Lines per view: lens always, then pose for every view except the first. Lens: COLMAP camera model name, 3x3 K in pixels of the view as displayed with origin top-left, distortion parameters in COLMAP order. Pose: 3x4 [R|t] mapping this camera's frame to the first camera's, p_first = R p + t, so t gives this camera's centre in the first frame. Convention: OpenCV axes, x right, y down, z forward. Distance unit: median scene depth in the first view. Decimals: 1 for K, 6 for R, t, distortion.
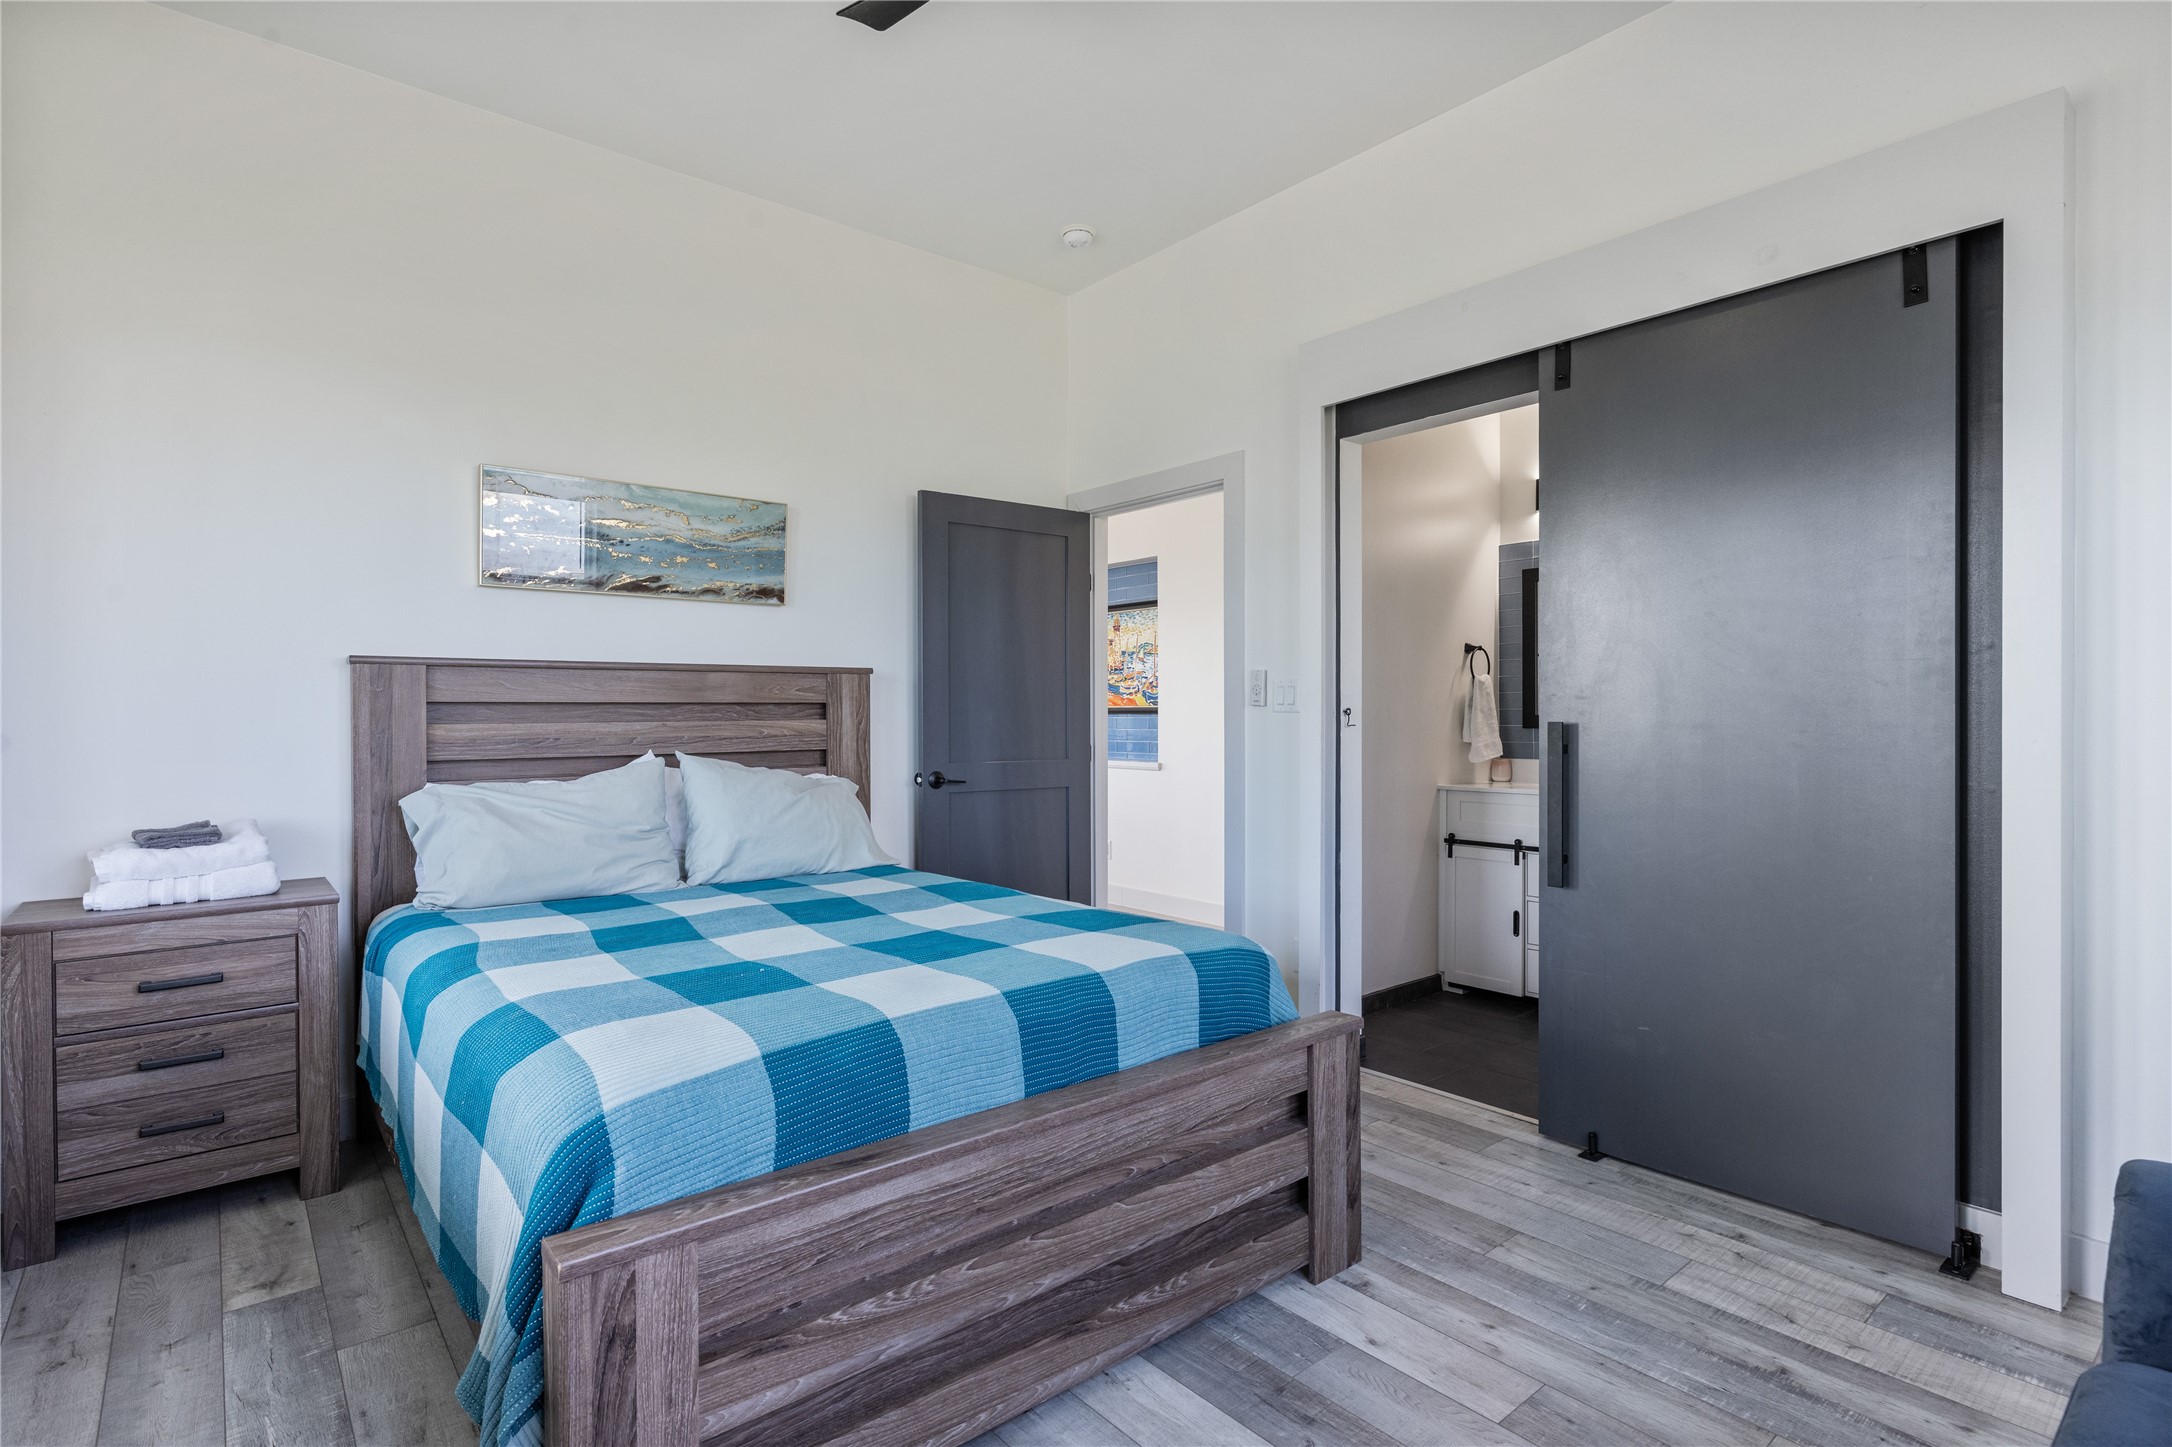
lens RADIAL K [[1063.9, 0, 1086.1], [0, 1063.9, 720.1], [0, 0, 1]] dist [-0.004311, 0.001845]
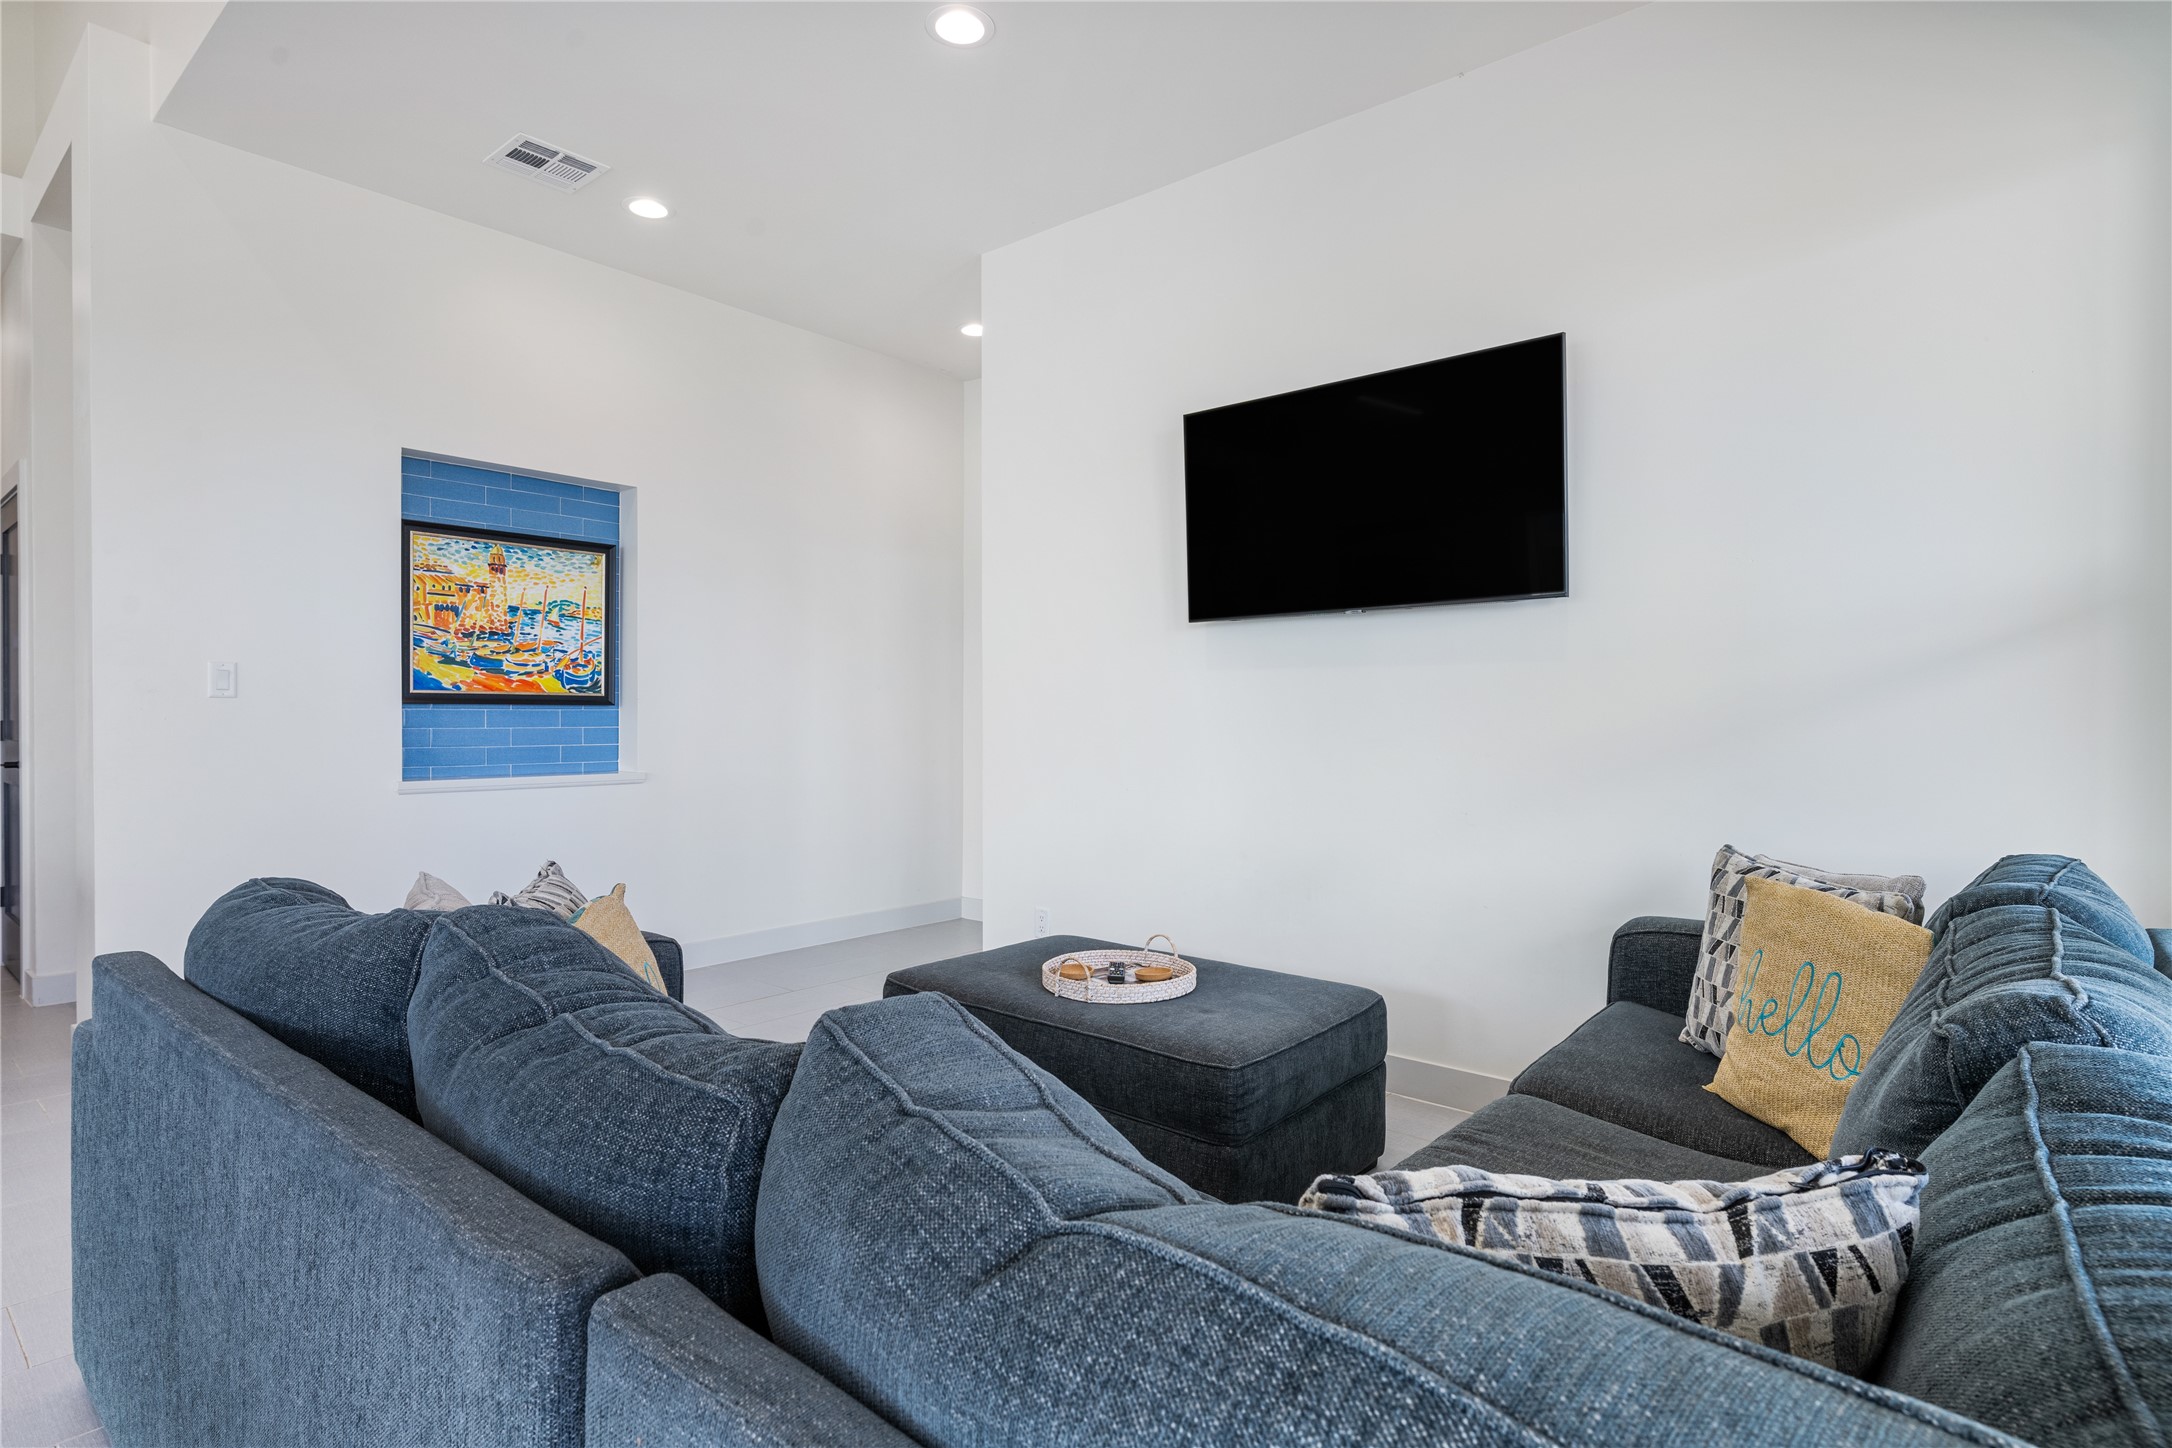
lens RADIAL K [[1144.3, 0, 1086.6], [0, 1144.3, 720.7], [0, 0, 1]] dist [-0.000627, -0.000019]
pose [[-0.163055, -0.005478, 0.986602, -0.705194], [-0.003092, 0.999983, 0.005041, -0.000403], [-0.986612, -0.002229, -0.163069, 0.772353]]
